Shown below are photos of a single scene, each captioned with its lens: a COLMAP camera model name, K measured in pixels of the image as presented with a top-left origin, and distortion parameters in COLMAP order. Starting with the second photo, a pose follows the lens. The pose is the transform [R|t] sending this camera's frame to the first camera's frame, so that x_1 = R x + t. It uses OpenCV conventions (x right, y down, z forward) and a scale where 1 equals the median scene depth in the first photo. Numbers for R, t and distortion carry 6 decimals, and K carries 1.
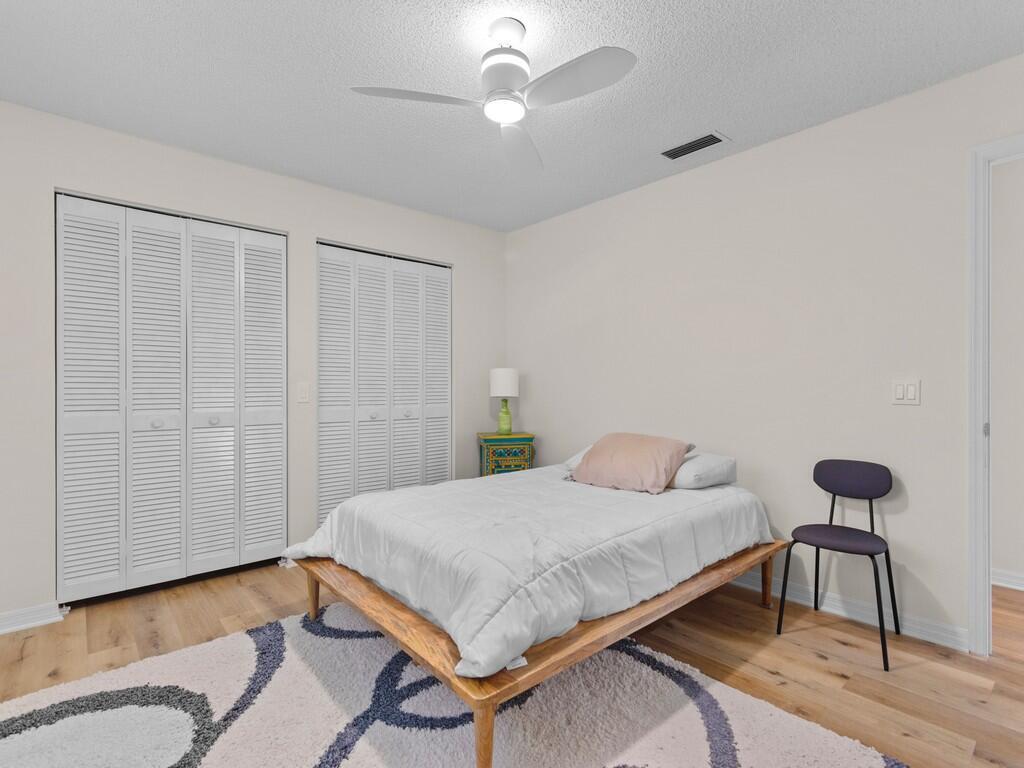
lens RADIAL K [[502.3, 0, 512.0], [0, 502.3, 391.0], [0, 0, 1]] dist [0.006544, 0.000828]
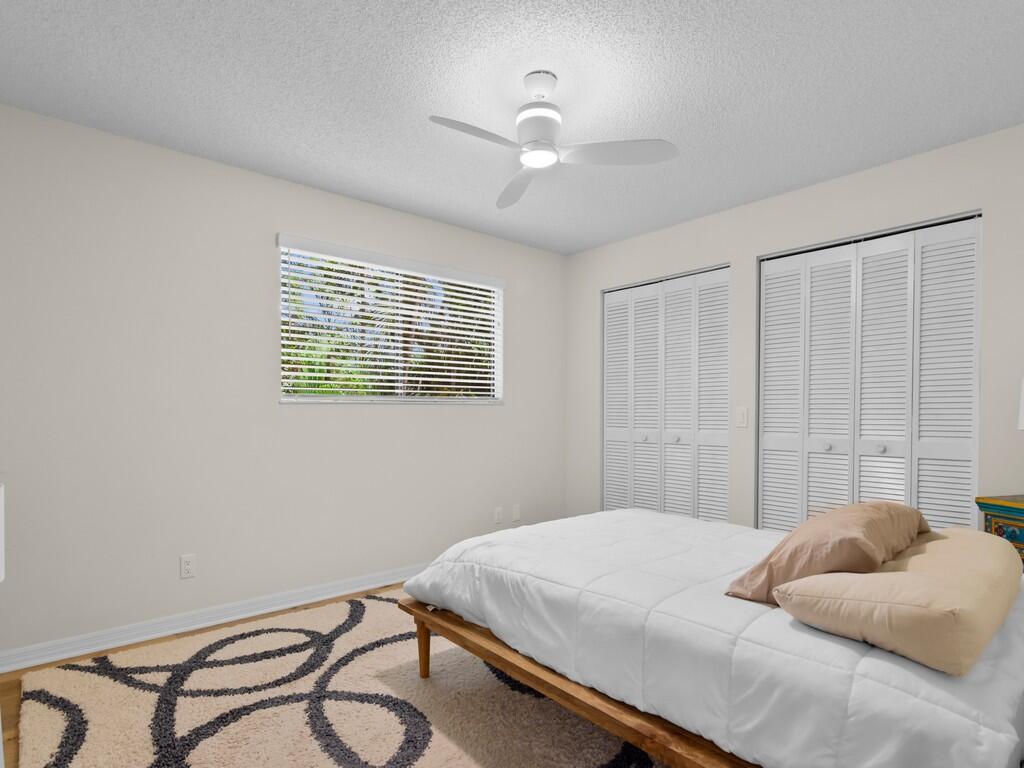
lens RADIAL K [[543.3, 0, 510.4], [0, 543.3, 431.4], [0, 0, 1]] dist [-0.030772, 0.000095]
pose [[-0.015815, 0.036080, -0.999224, 1.081017], [-0.010292, 0.999290, 0.036245, -0.004071], [0.999822, 0.010857, -0.015432, 0.896065]]
